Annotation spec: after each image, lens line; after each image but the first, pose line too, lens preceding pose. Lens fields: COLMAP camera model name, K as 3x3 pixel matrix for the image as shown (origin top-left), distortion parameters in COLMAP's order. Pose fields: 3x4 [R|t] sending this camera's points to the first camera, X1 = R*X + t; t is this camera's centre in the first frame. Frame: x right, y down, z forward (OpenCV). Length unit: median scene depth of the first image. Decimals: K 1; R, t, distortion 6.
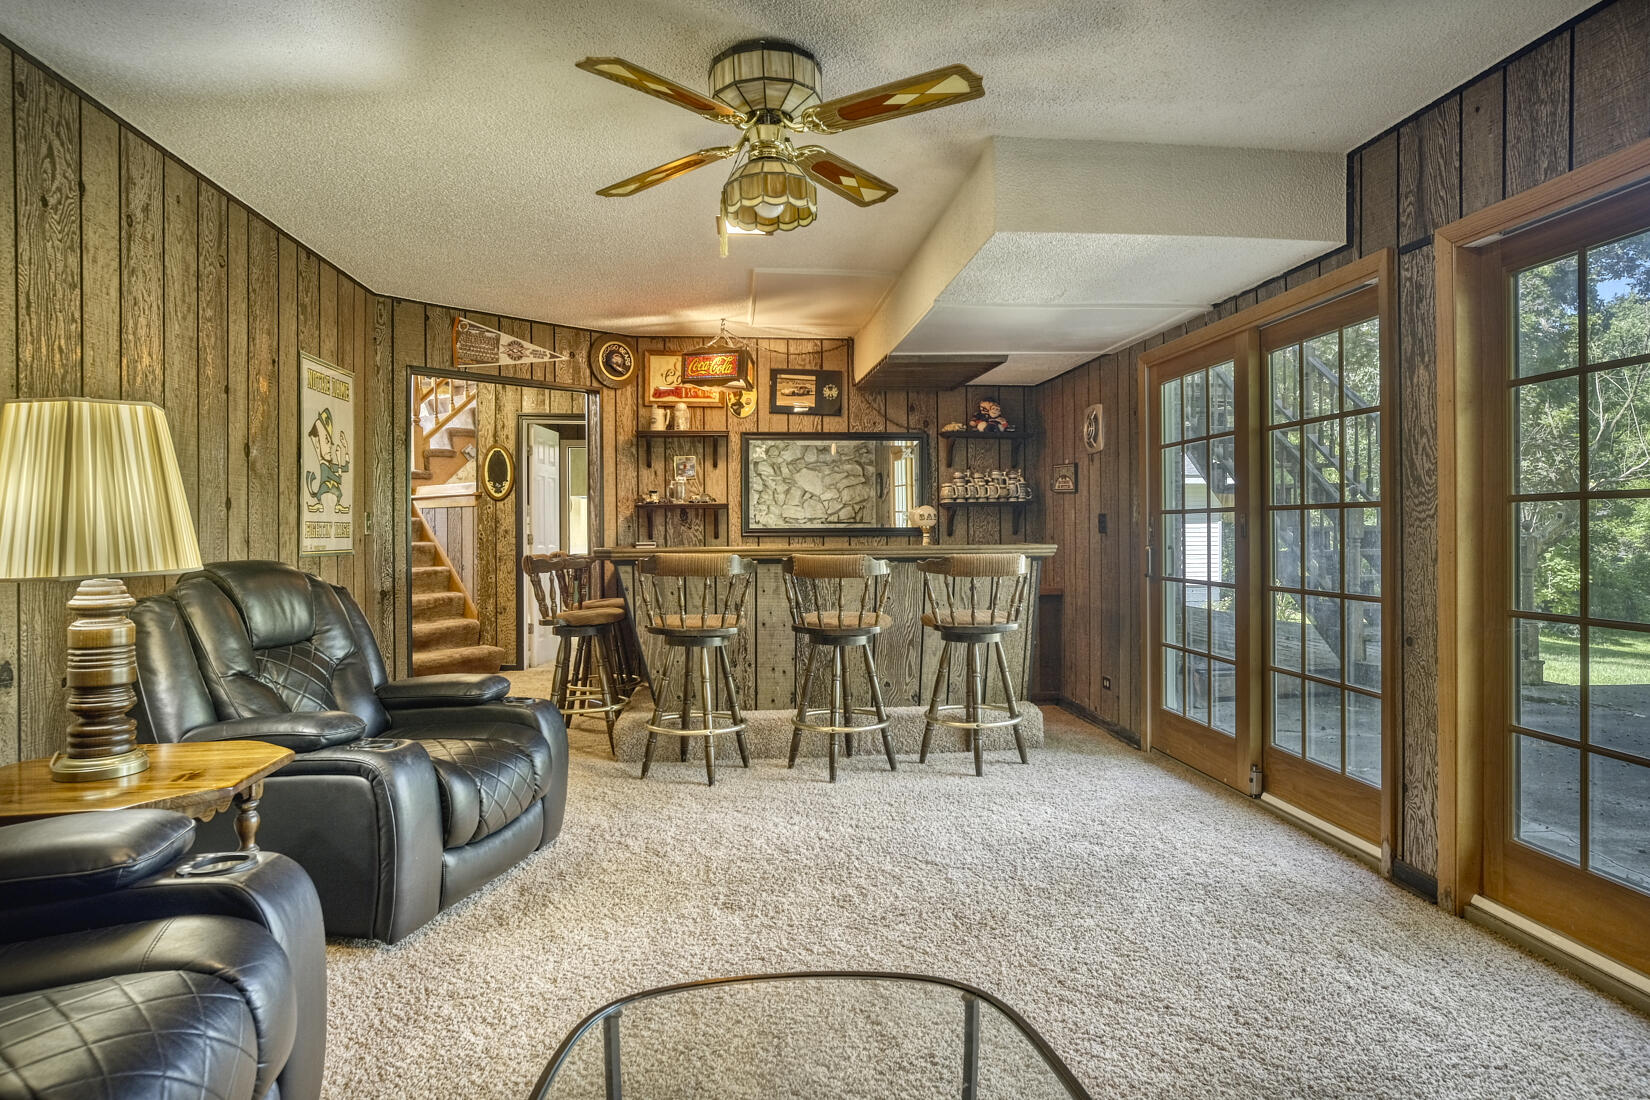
lens RADIAL K [[942.9, 0, 824.1], [0, 942.9, 537.8], [0, 0, 1]] dist [-0.017596, 0.008407]
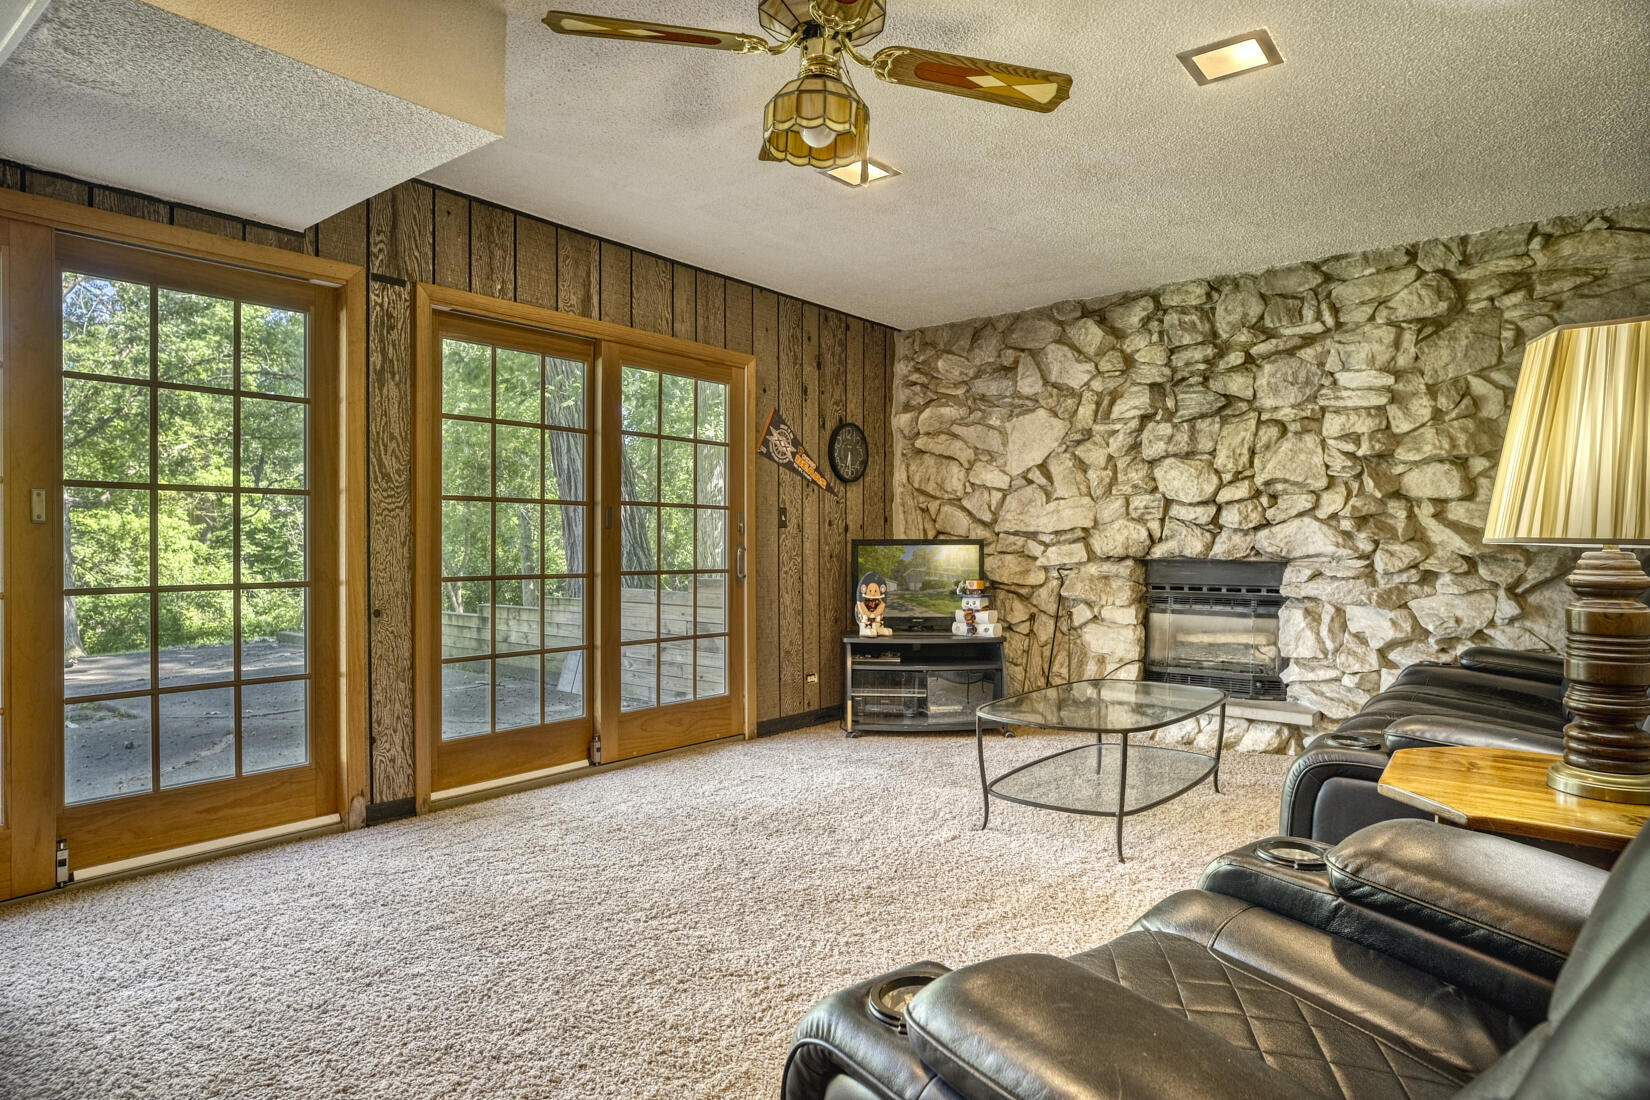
lens RADIAL K [[942.9, 0, 822.4], [0, 942.9, 551.0], [0, 0, 1]] dist [-0.017596, 0.008407]
pose [[-0.711510, -0.003868, 0.702665, -0.606211], [0.010162, 0.999824, 0.015794, 0.020159], [-0.702602, 0.018378, -0.711345, 1.467678]]
